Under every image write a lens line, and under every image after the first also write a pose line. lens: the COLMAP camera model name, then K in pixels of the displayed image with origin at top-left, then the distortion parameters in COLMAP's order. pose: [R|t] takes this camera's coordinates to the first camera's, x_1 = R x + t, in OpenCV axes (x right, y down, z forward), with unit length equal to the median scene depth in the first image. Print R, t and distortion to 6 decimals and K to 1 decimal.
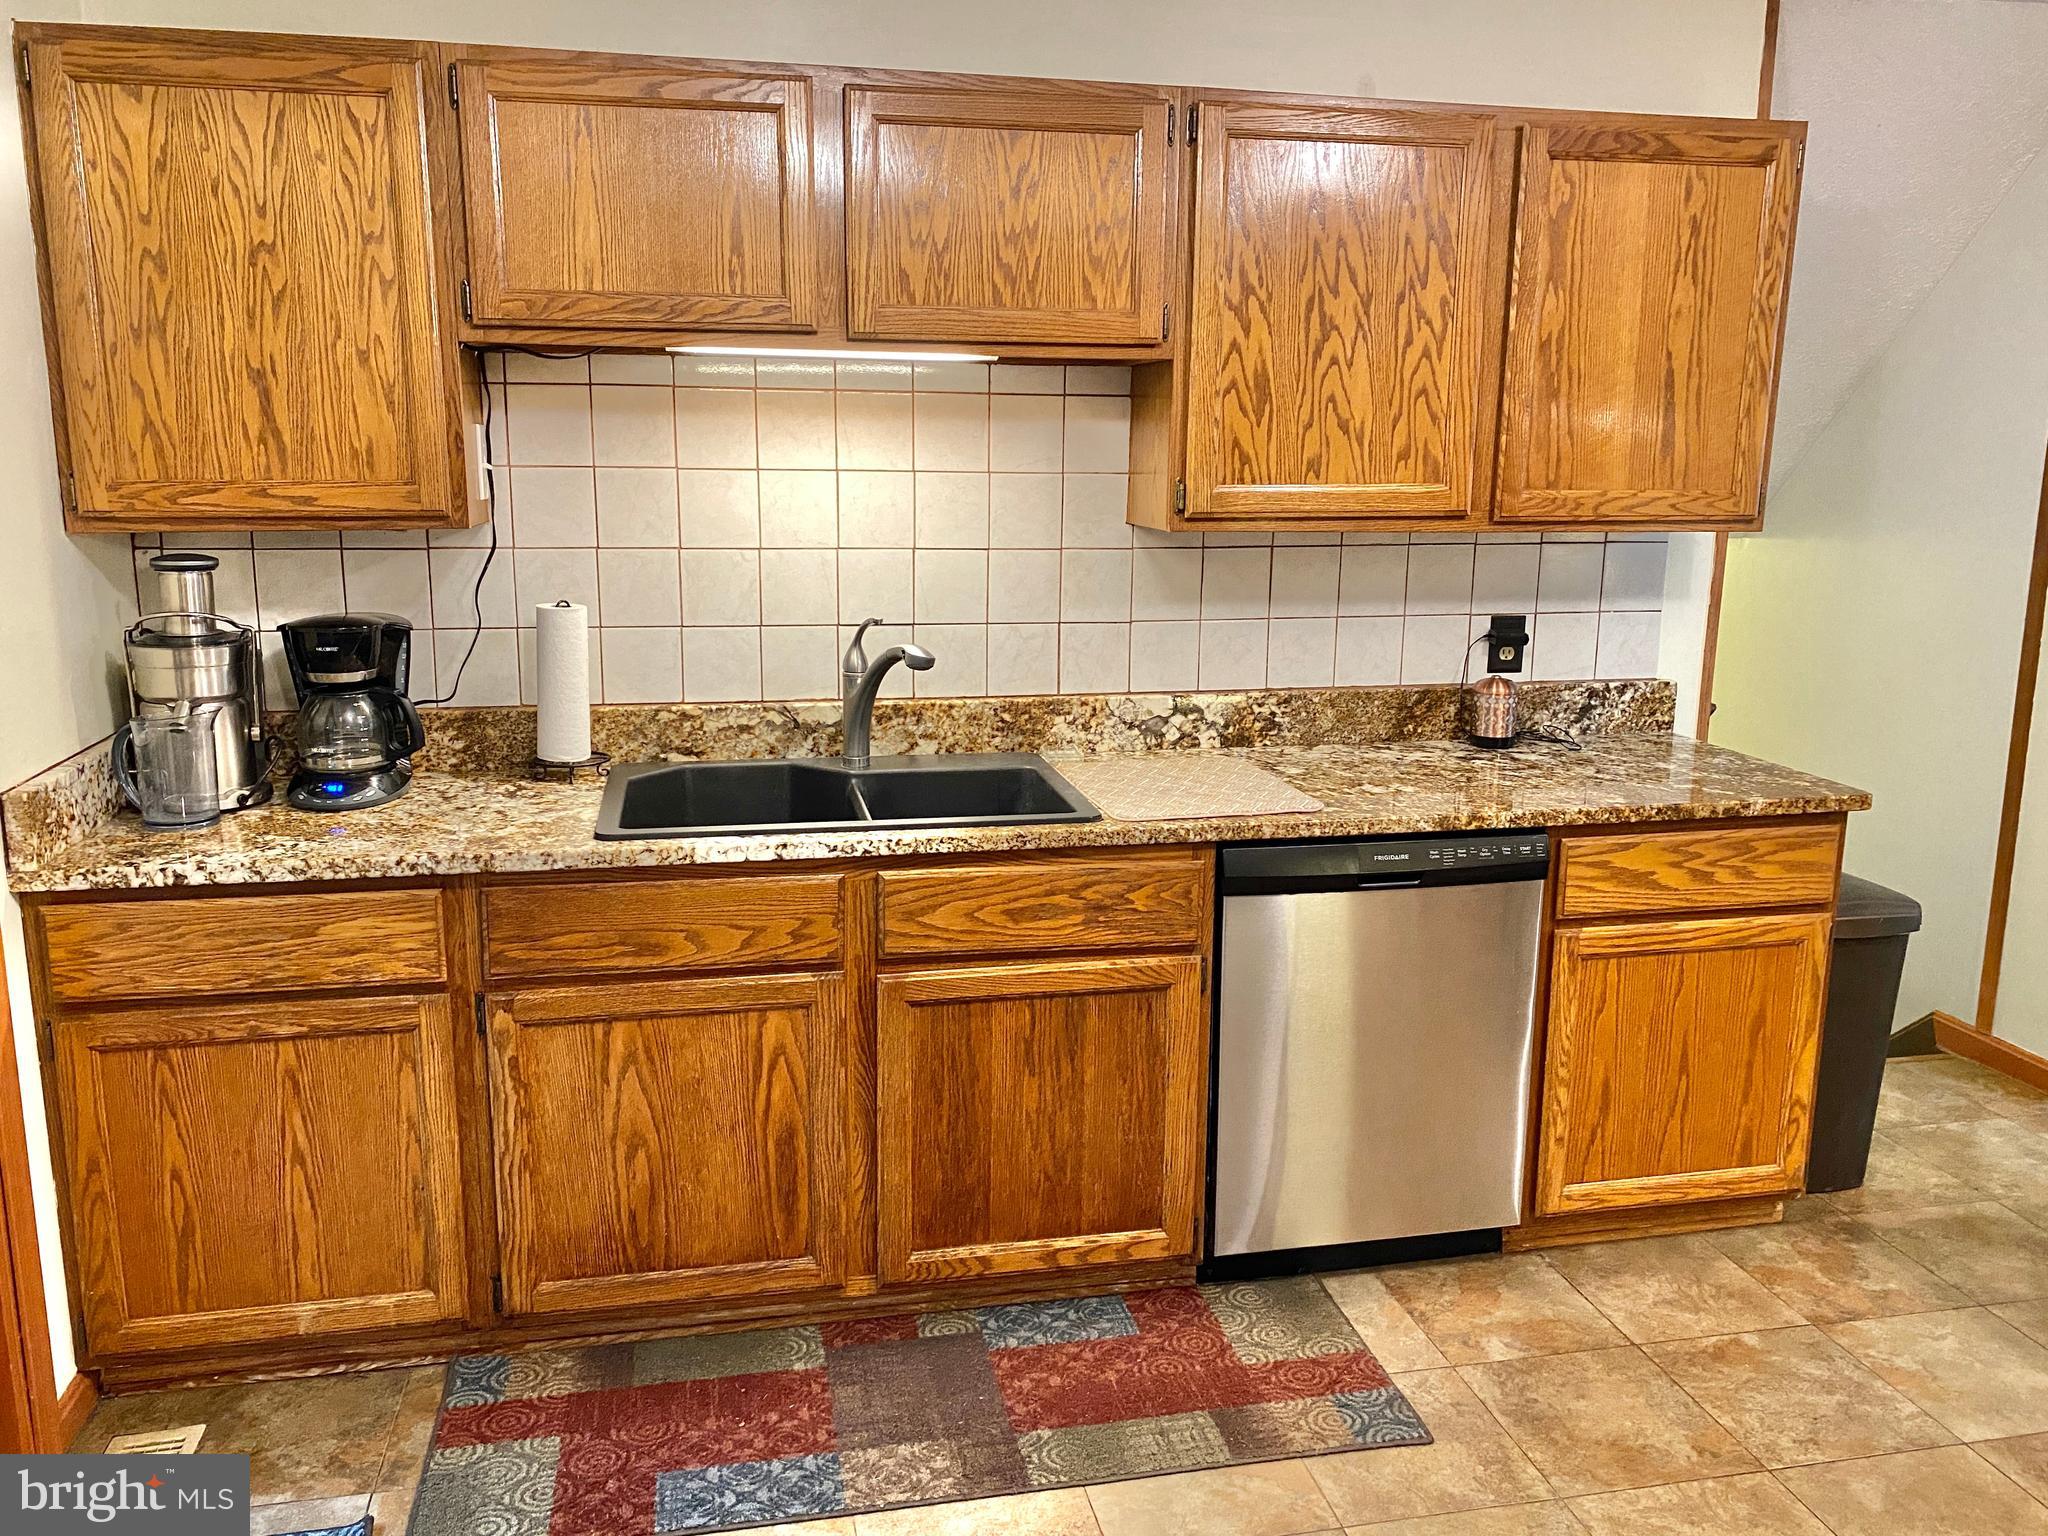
lens RADIAL K [[1562.9, 0, 1018.0], [0, 1562.9, 748.4], [0, 0, 1]] dist [0.040862, -0.045386]
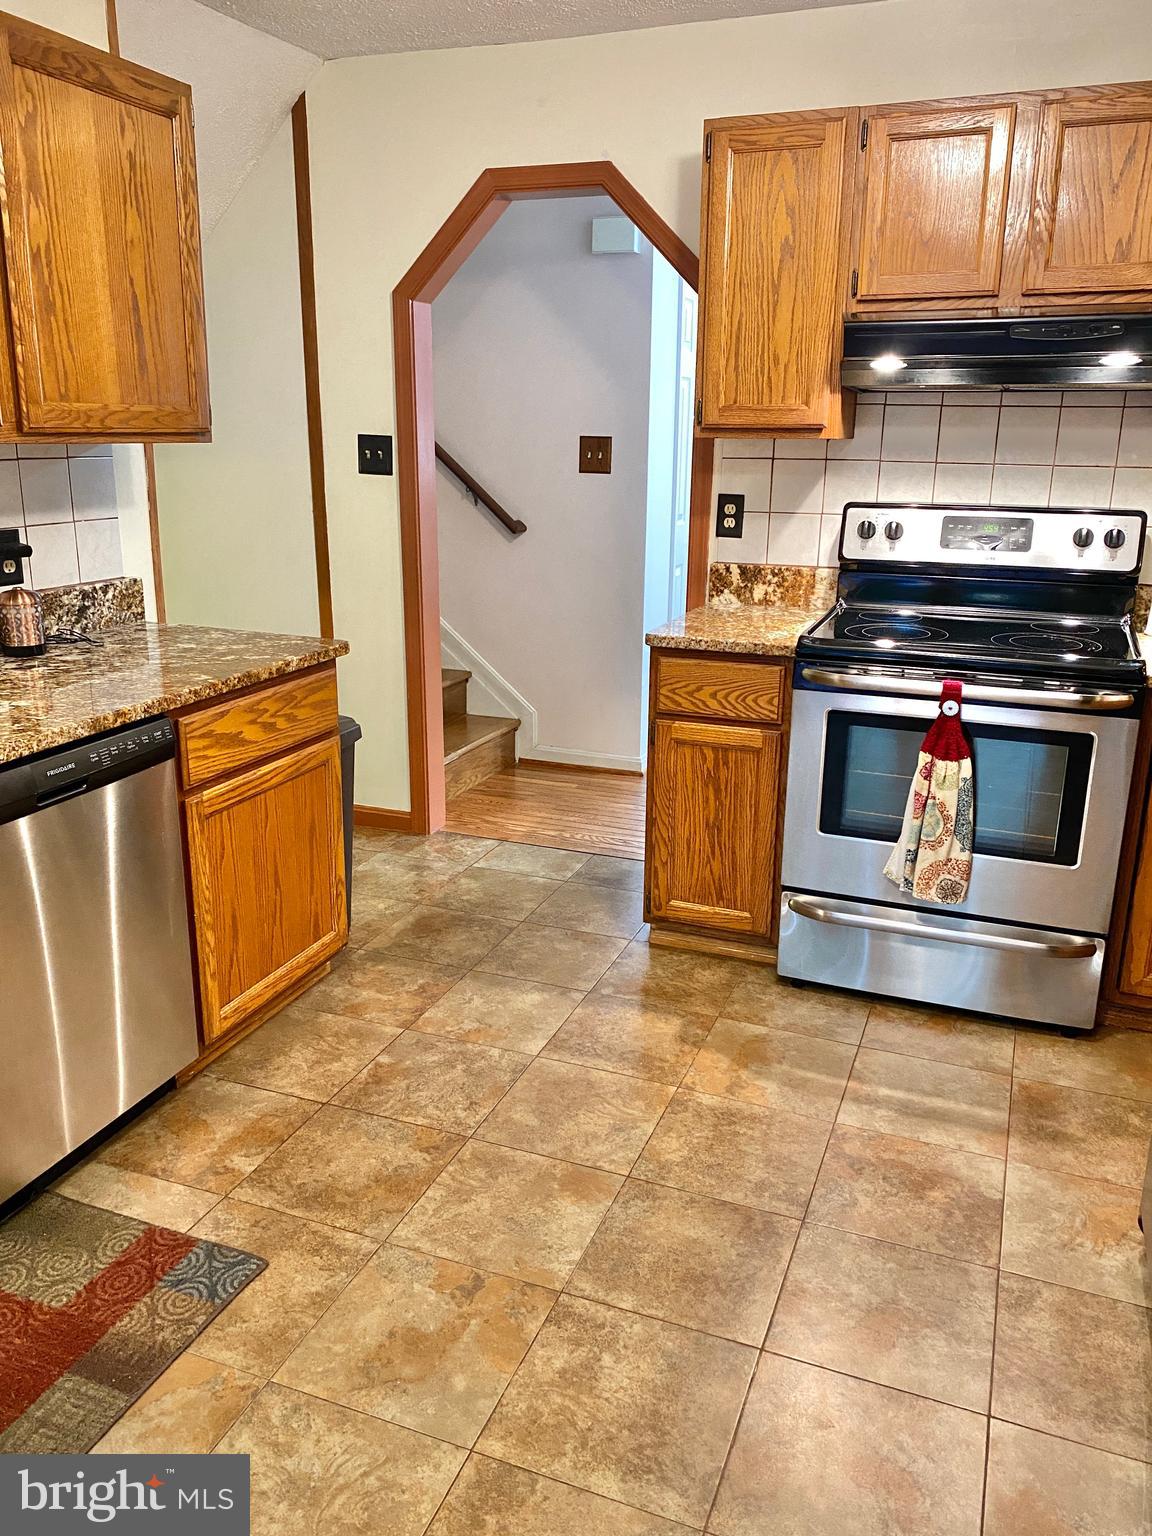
lens RADIAL K [[1172.2, 0, 576.0], [0, 1172.2, 760.8], [0, 0, 1]] dist [0.040862, -0.045386]
pose [[0.541429, -0.229456, 0.808829, -0.199198], [0.151723, 0.972908, 0.174440, -0.018171], [-0.826943, 0.028271, 0.561575, 0.315192]]
